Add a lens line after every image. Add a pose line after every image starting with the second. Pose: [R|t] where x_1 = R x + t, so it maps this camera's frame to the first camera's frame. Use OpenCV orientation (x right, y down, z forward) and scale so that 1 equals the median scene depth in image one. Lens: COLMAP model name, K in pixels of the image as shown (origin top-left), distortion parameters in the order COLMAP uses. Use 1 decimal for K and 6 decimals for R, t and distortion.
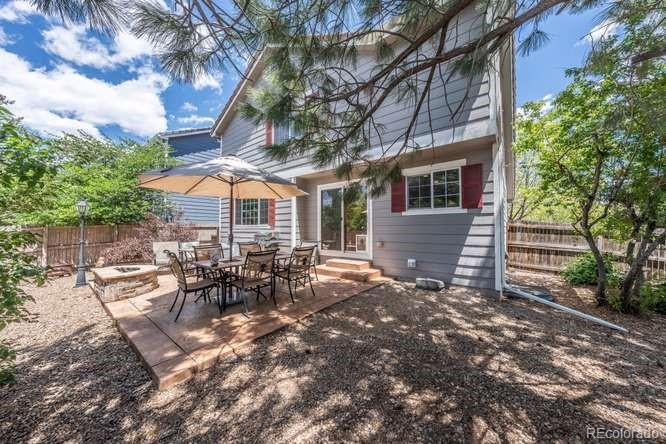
lens RADIAL K [[228.6, 0, 338.4], [0, 228.6, 221.9], [0, 0, 1]] dist [0.000800, 0.000026]
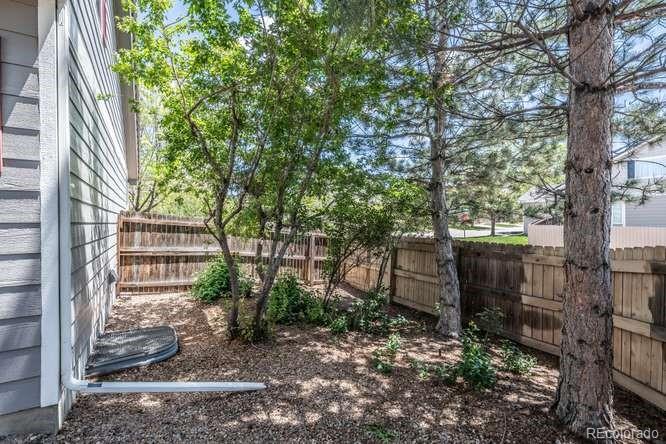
lens RADIAL K [[316.1, 0, 333.0], [0, 316.1, 222.0], [0, 0, 1]] dist [-0.001438, -0.000520]
pose [[0.376480, -0.004452, 0.926414, 0.297312], [-0.024125, 0.999602, 0.014608, -0.007723], [-0.926111, -0.027849, 0.376223, 0.293667]]
